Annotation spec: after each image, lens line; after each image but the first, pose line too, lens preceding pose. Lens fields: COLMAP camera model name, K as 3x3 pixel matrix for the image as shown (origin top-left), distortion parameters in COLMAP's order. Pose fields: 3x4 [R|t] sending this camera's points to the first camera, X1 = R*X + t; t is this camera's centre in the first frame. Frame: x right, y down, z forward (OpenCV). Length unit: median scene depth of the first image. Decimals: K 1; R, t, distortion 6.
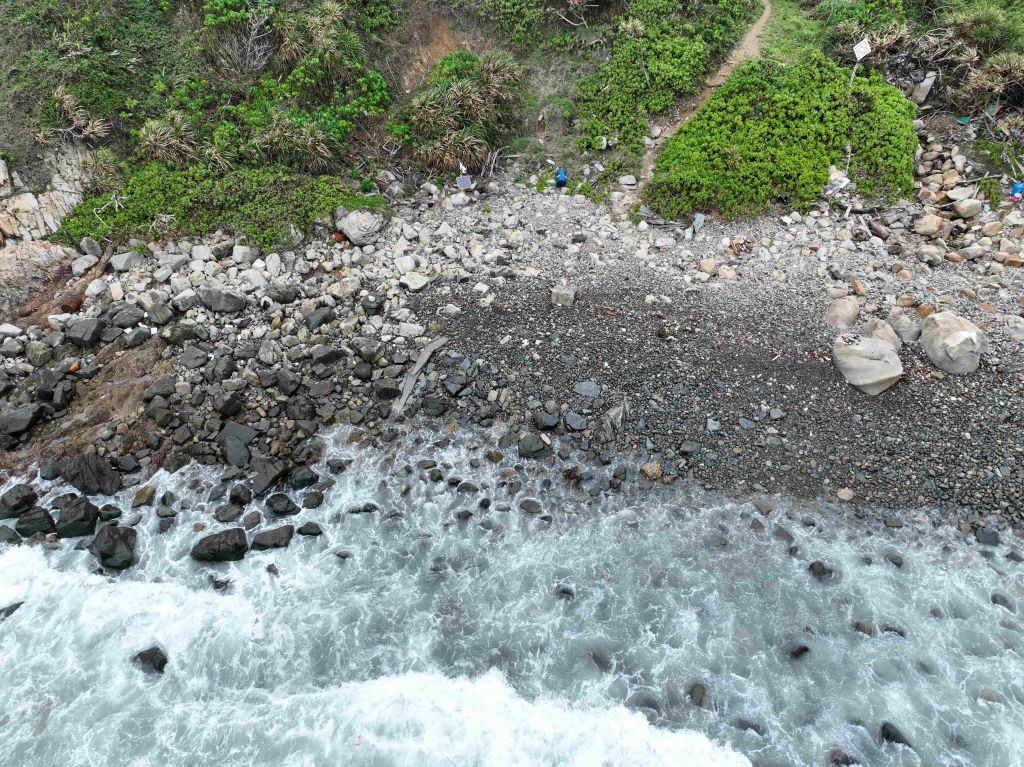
lens RADIAL K [[713.1, 0, 513.2], [0, 713.1, 383.5], [0, 0, 1]] dist [0.002383, 0.011239]
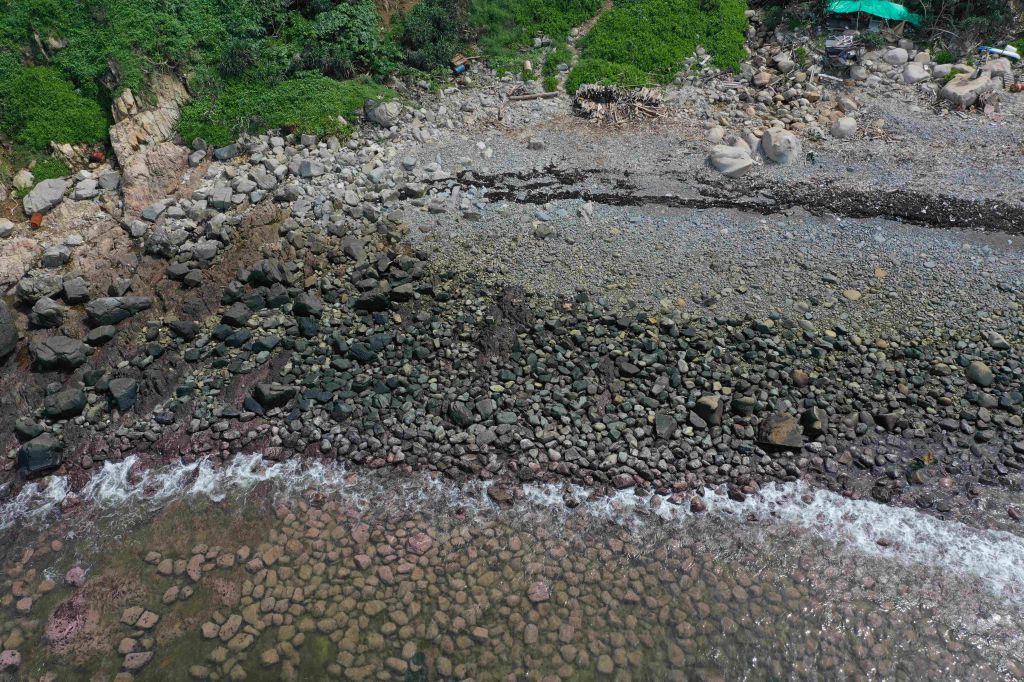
lens RADIAL K [[804.7, 0, 507.5], [0, 804.7, 336.4], [0, 0, 1]] dist [-0.009547, 0.002458]
pose [[0.981961, -0.129369, 0.137902, -0.262324], [0.128341, 0.991595, 0.016360, 0.228781], [-0.138859, 0.001634, 0.990311, -0.626822]]
